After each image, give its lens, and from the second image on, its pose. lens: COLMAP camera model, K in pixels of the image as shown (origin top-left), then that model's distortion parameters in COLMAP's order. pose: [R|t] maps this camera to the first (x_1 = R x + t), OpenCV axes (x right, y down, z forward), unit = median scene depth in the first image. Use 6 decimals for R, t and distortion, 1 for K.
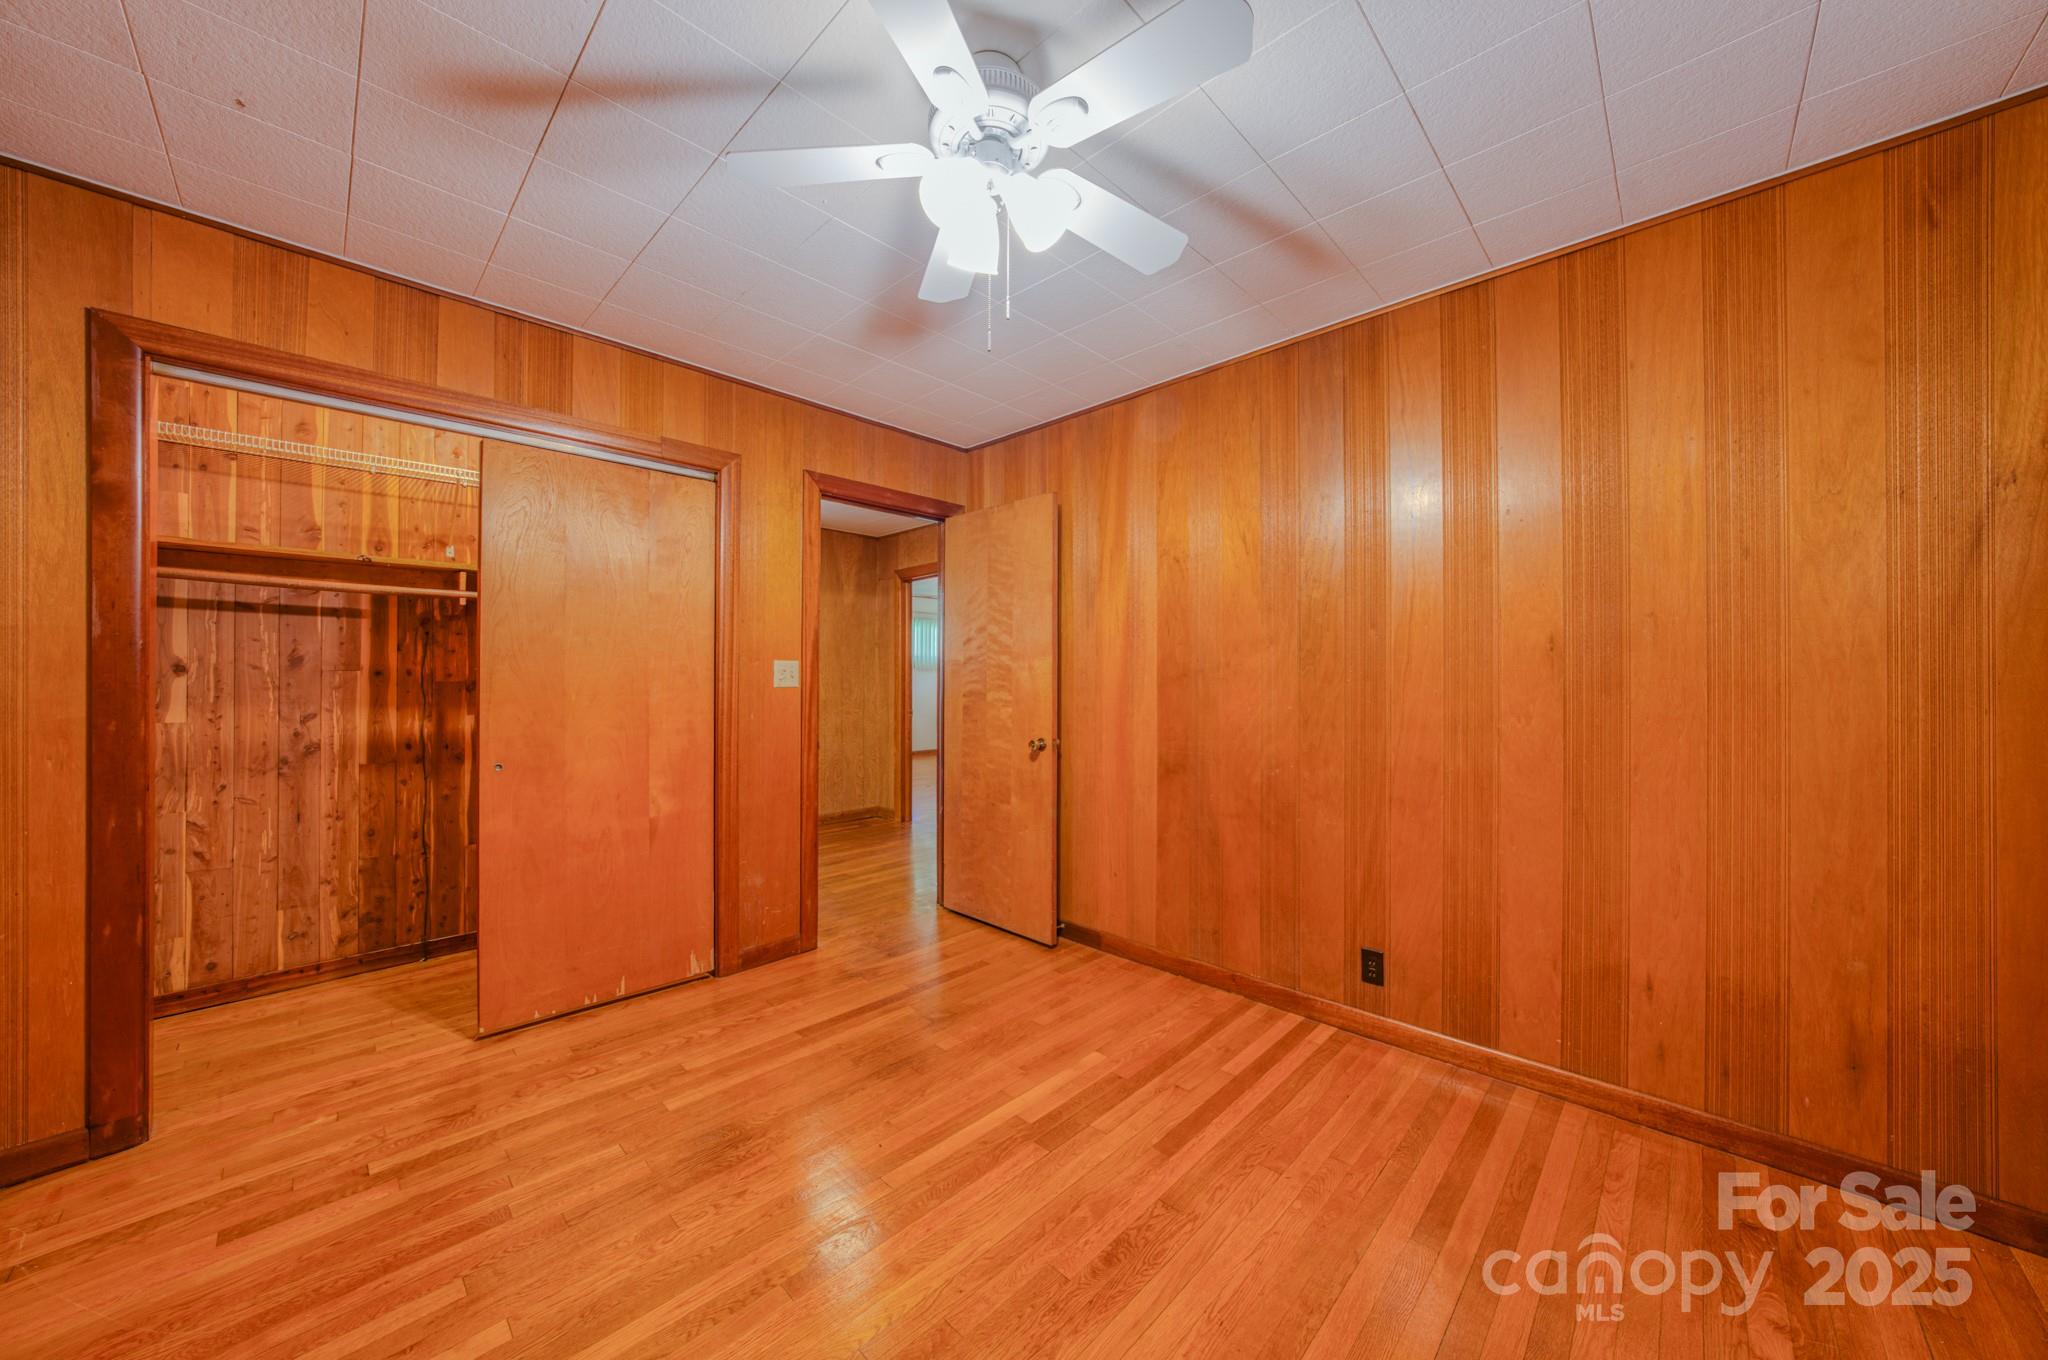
lens RADIAL K [[706.9, 0, 1027.3], [0, 706.9, 678.8], [0, 0, 1]] dist [-0.019755, 0.002544]
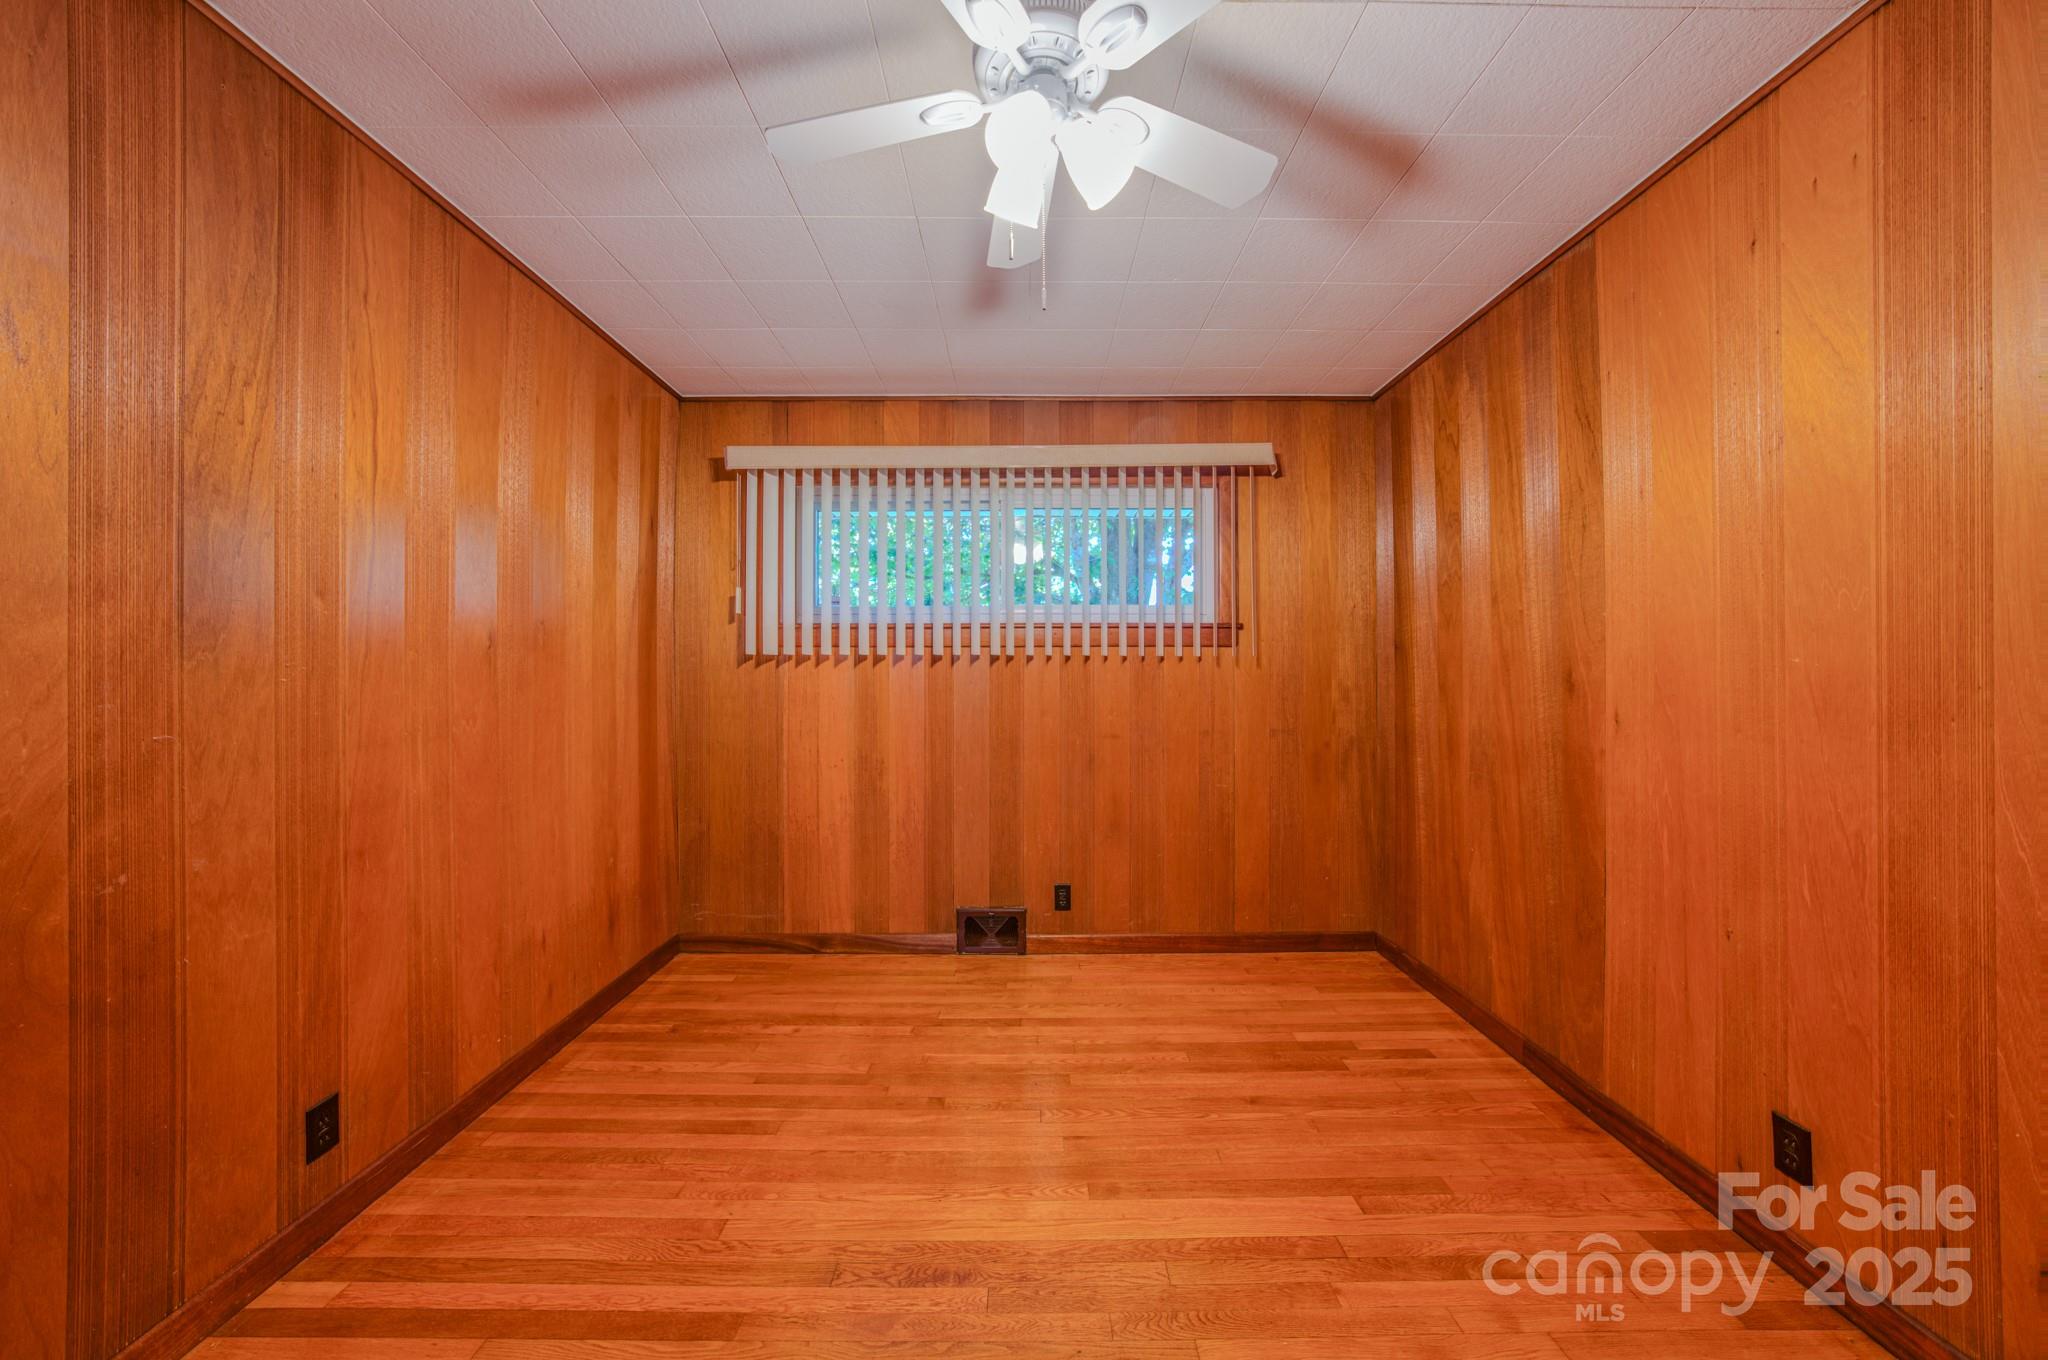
lens RADIAL K [[706.9, 0, 1026.7], [0, 706.9, 676.7], [0, 0, 1]] dist [-0.019755, 0.002544]
pose [[-0.697576, -0.001744, 0.716508, -0.418378], [-0.001618, 0.999998, 0.000859, -0.001938], [-0.716509, -0.000560, -0.697578, 1.010863]]
